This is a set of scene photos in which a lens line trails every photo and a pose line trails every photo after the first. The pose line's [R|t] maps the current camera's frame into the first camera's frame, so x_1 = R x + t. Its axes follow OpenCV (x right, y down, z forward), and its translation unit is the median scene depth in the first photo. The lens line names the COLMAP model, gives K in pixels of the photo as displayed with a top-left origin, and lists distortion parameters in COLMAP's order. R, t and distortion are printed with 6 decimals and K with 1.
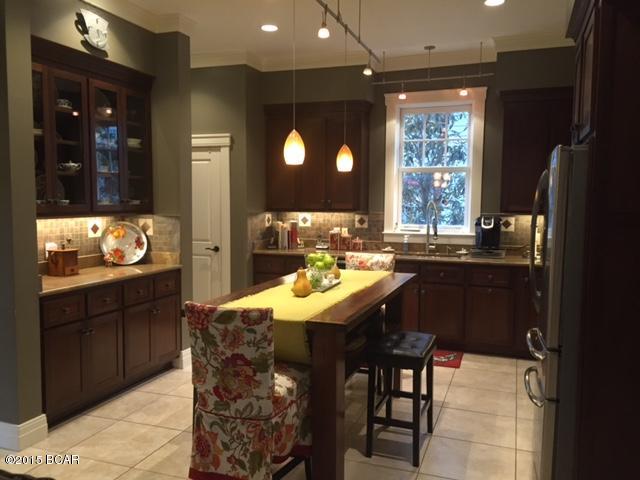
lens RADIAL K [[538.1, 0, 320.0], [0, 538.1, 240.0], [0, 0, 1]] dist [0.079328, -0.116038]
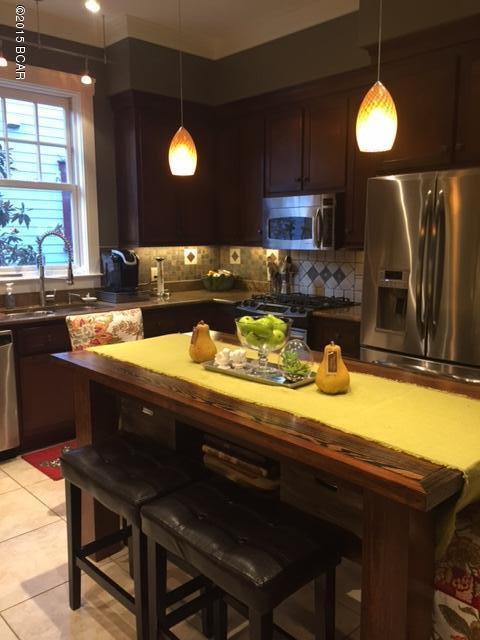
lens RADIAL K [[538.1, 0, 240.0], [0, 538.1, 320.0], [0, 0, 1]] dist [0.079328, -0.116038]
pose [[0.464764, -0.144320, 0.873594, -0.343934], [0.073537, 0.989510, 0.124347, -0.029948], [-0.882376, 0.006450, 0.470501, 0.498255]]
